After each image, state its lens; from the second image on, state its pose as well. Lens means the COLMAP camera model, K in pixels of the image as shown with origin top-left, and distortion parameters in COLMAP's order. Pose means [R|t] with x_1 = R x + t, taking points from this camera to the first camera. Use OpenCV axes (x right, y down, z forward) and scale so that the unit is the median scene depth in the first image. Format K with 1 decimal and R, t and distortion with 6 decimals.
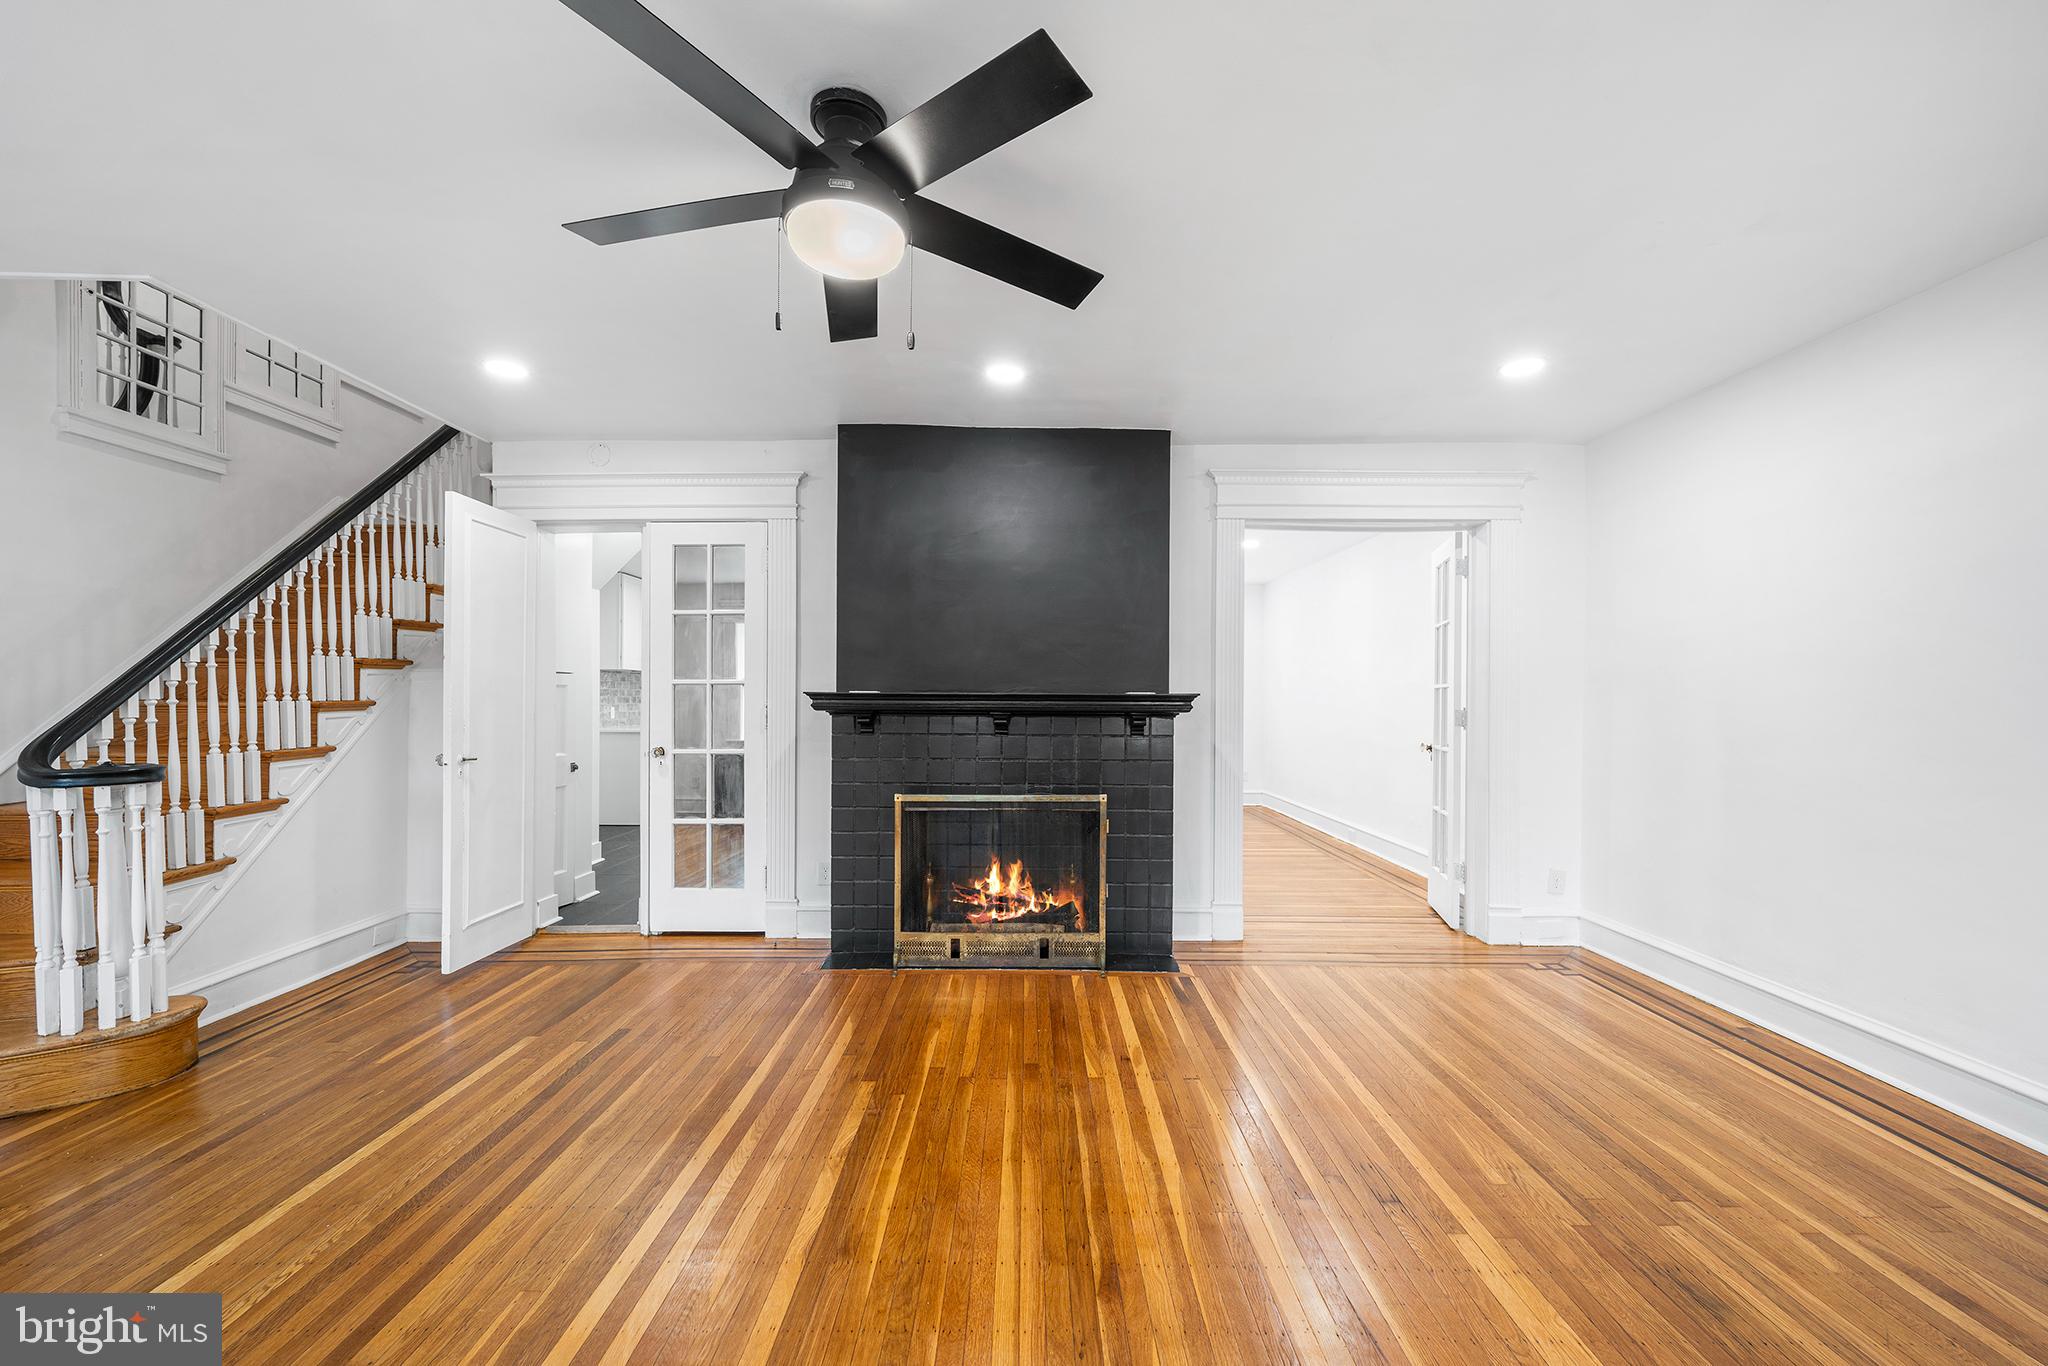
lens RADIAL K [[796.8, 0, 1029.4], [0, 796.8, 693.8], [0, 0, 1]] dist [-0.004107, -0.000143]
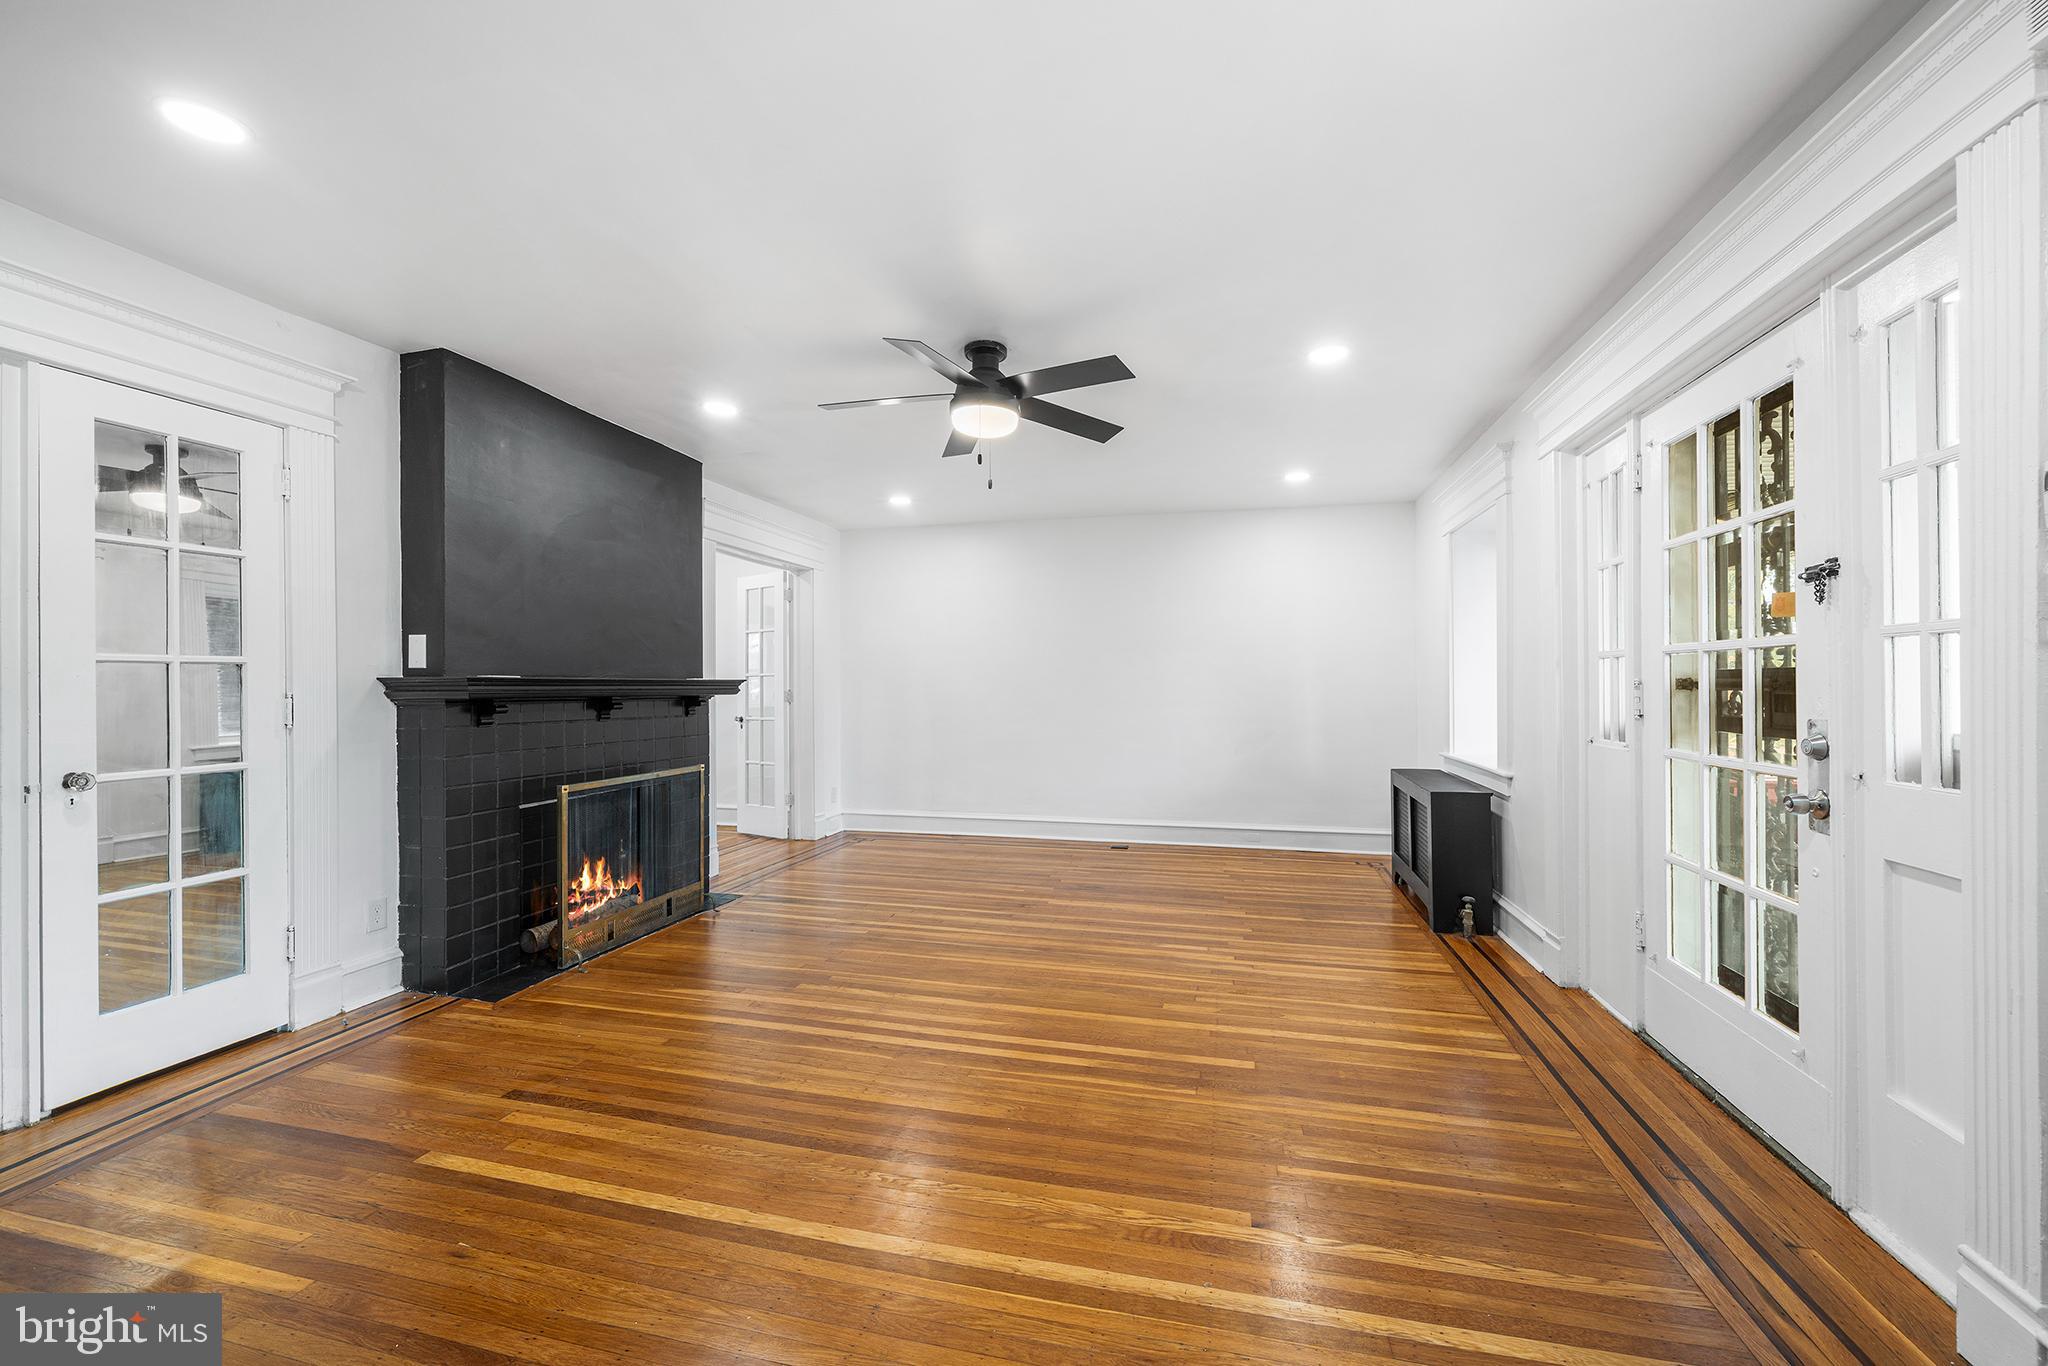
lens RADIAL K [[811.6, 0, 1025.0], [0, 811.6, 684.6], [0, 0, 1]] dist [-0.001621, -0.000054]
pose [[0.242519, -0.003517, 0.970140, -0.951024], [0.001338, 0.999994, 0.003290, 0.004351], [-0.970146, 0.000500, 0.242522, 0.236297]]
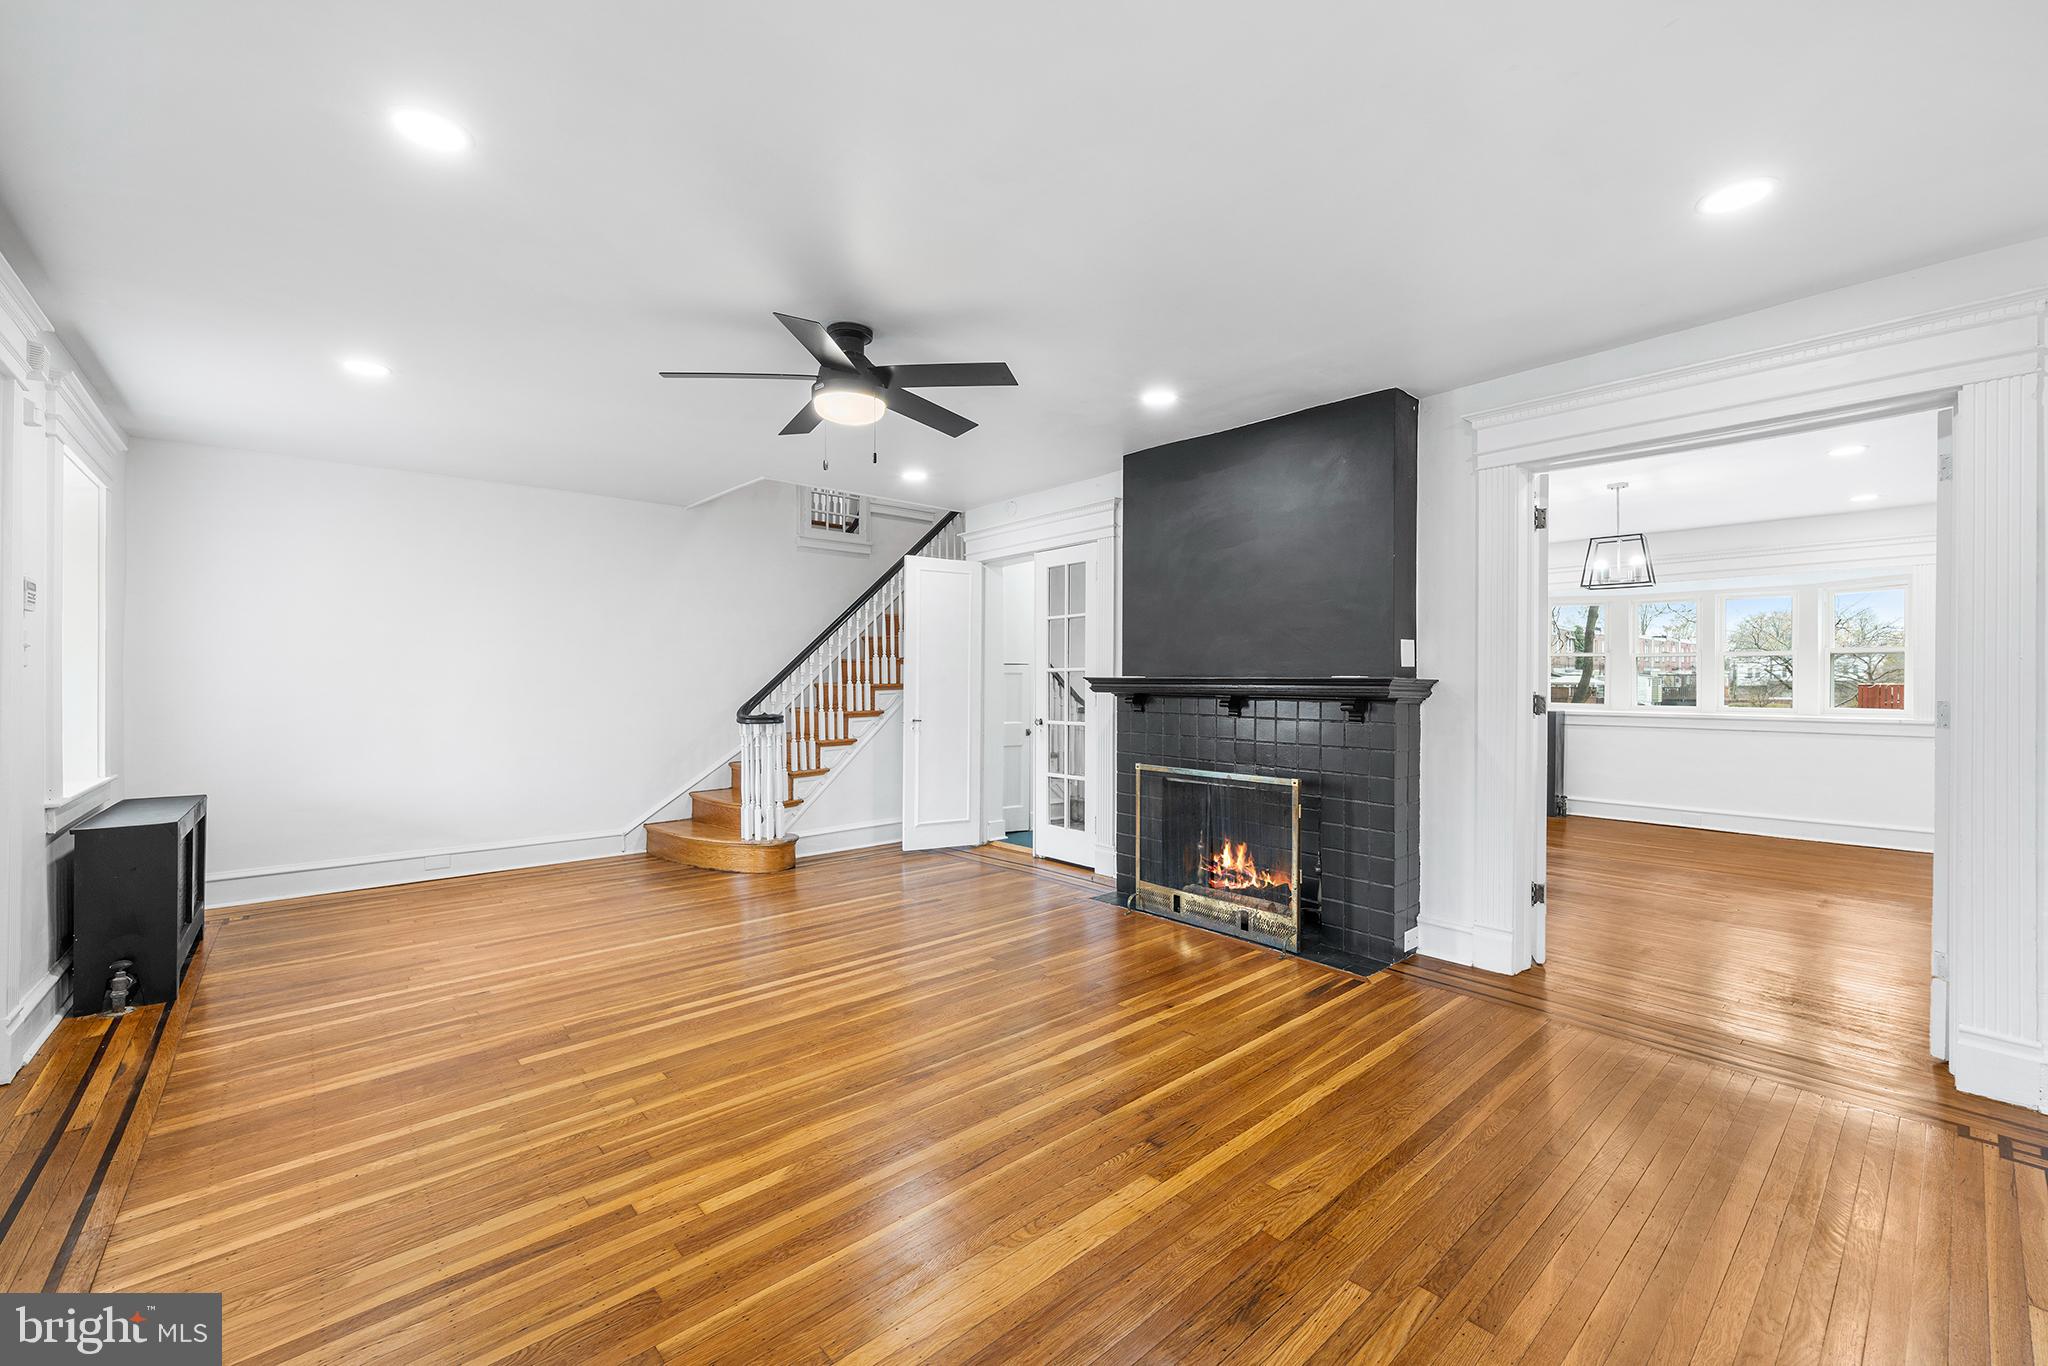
lens RADIAL K [[825.6, 0, 1031.7], [0, 825.6, 680.9], [0, 0, 1]] dist [-0.002538, -0.000100]
pose [[0.663796, -0.001208, -0.747913, 0.640242], [0.002407, 0.999997, 0.000521, 0.002479], [0.747910, -0.002146, 0.663797, 0.068223]]
